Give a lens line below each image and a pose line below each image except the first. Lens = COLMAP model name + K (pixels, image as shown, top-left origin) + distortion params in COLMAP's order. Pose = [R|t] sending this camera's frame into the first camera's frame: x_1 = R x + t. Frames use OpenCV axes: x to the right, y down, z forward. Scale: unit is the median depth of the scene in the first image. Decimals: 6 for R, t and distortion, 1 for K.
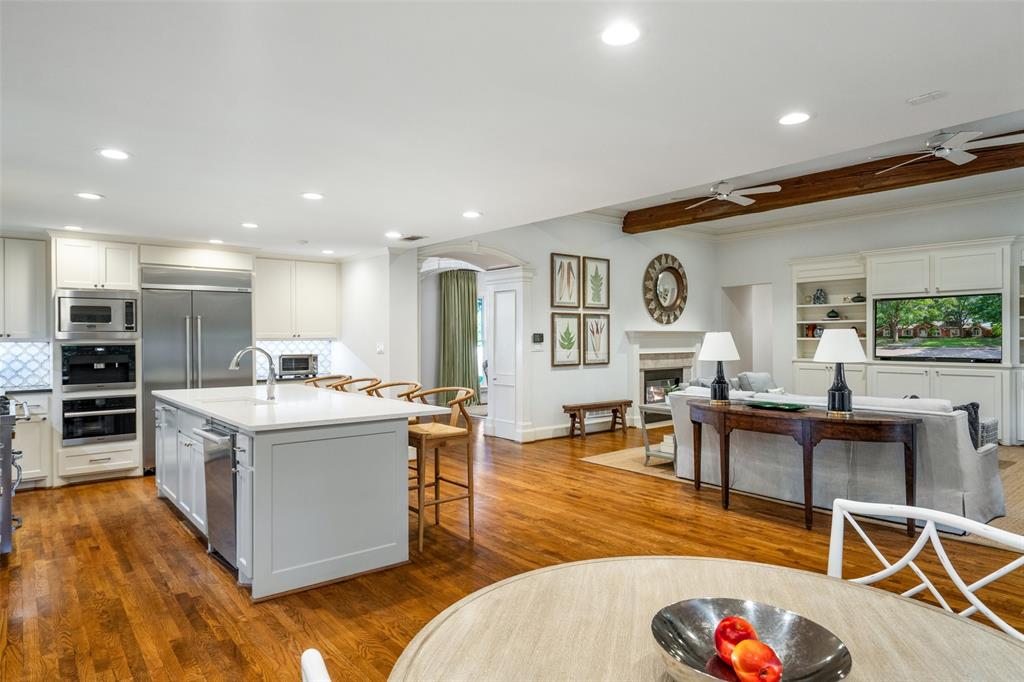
lens RADIAL K [[616.9, 0, 510.8], [0, 616.9, 340.0], [0, 0, 1]] dist [-0.003118, -0.000599]
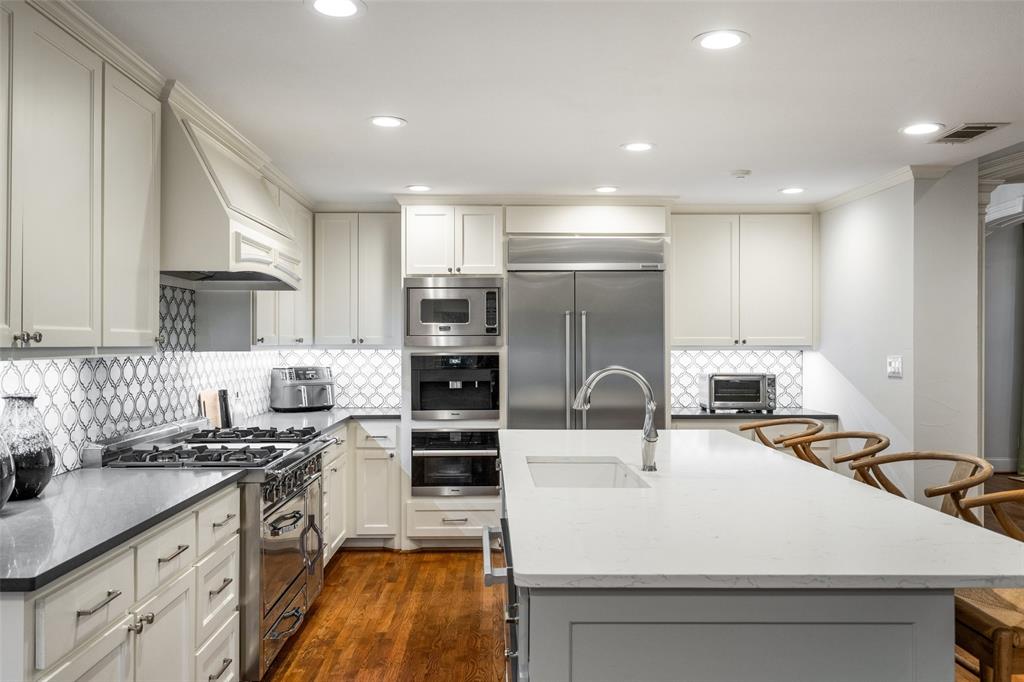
lens RADIAL K [[813.0, 0, 509.2], [0, 813.0, 339.3], [0, 0, 1]] dist [0.009165, 0.011804]
pose [[0.785190, 0.002498, -0.619250, -0.052268], [-0.005705, 0.999979, -0.003200, -0.007042], [0.619228, 0.006045, 0.785188, 0.322633]]
